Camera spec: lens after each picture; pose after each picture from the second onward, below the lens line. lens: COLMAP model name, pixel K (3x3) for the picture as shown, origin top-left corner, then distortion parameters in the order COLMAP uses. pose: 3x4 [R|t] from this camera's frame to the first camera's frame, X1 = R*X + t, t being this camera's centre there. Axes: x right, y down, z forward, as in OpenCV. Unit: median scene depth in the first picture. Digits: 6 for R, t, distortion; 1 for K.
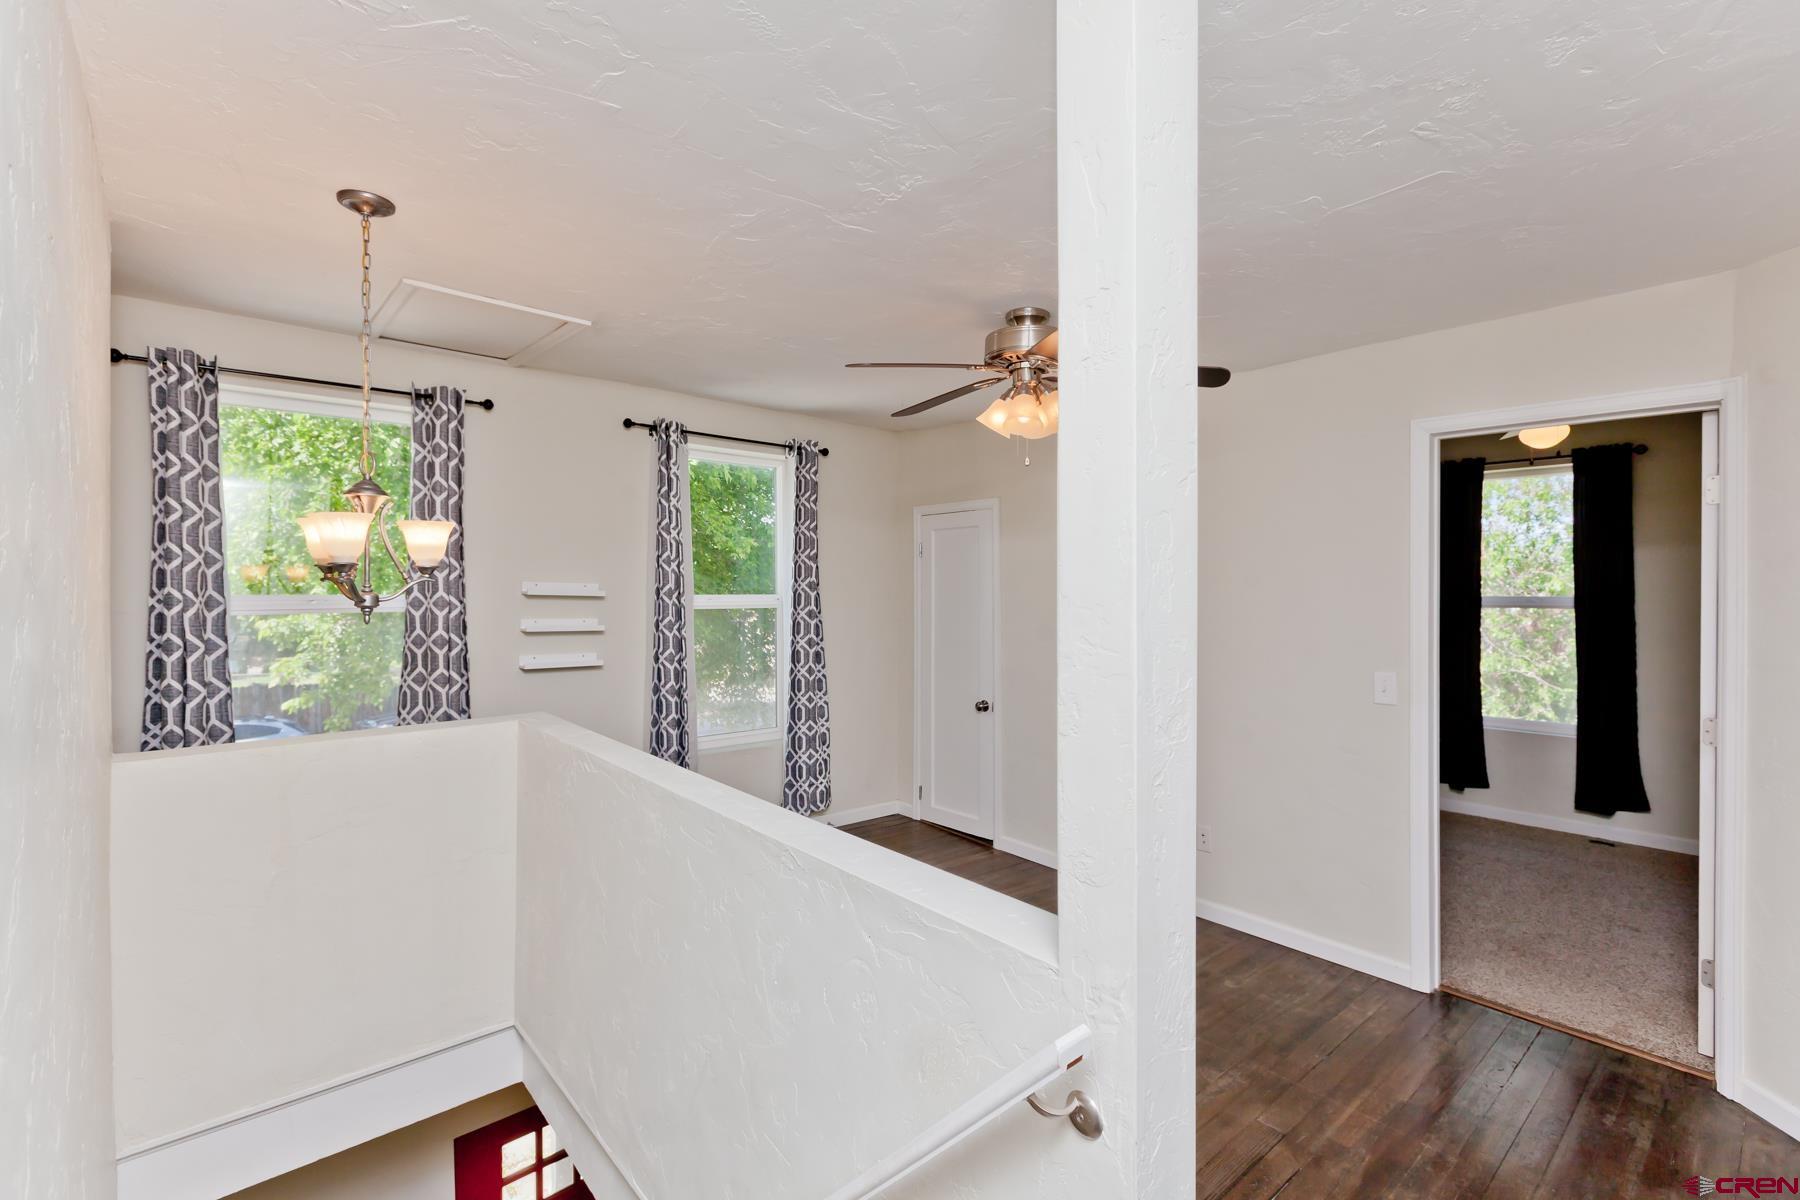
lens RADIAL K [[814.2, 0, 903.3], [0, 814.2, 595.3], [0, 0, 1]] dist [0.001128, 0.000298]
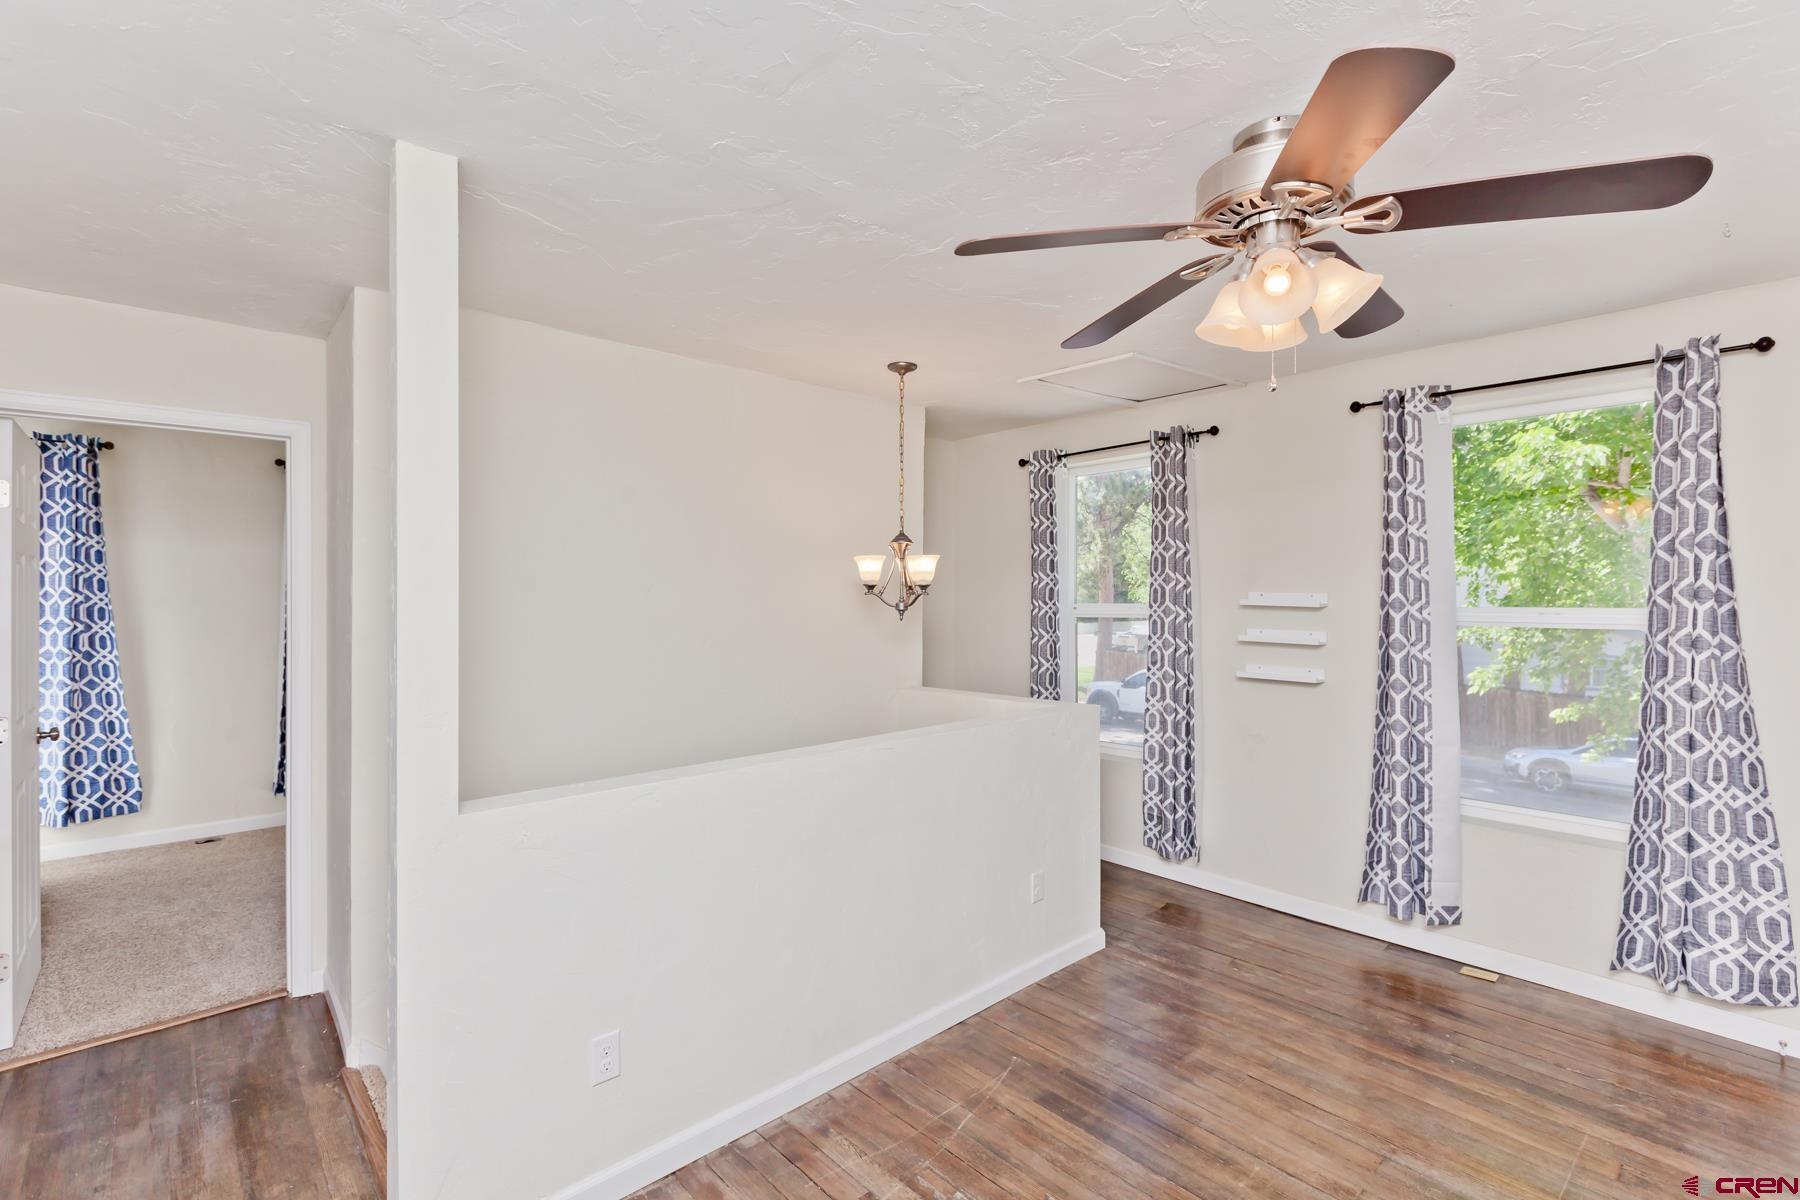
lens RADIAL K [[814.2, 0, 901.5], [0, 814.2, 597.1], [0, 0, 1]] dist [0.001128, 0.000298]
pose [[0.013512, 0.004140, -0.999900, 0.524920], [-0.006541, 0.999970, 0.004051, -0.009545], [0.999887, 0.006486, 0.013538, 0.512777]]
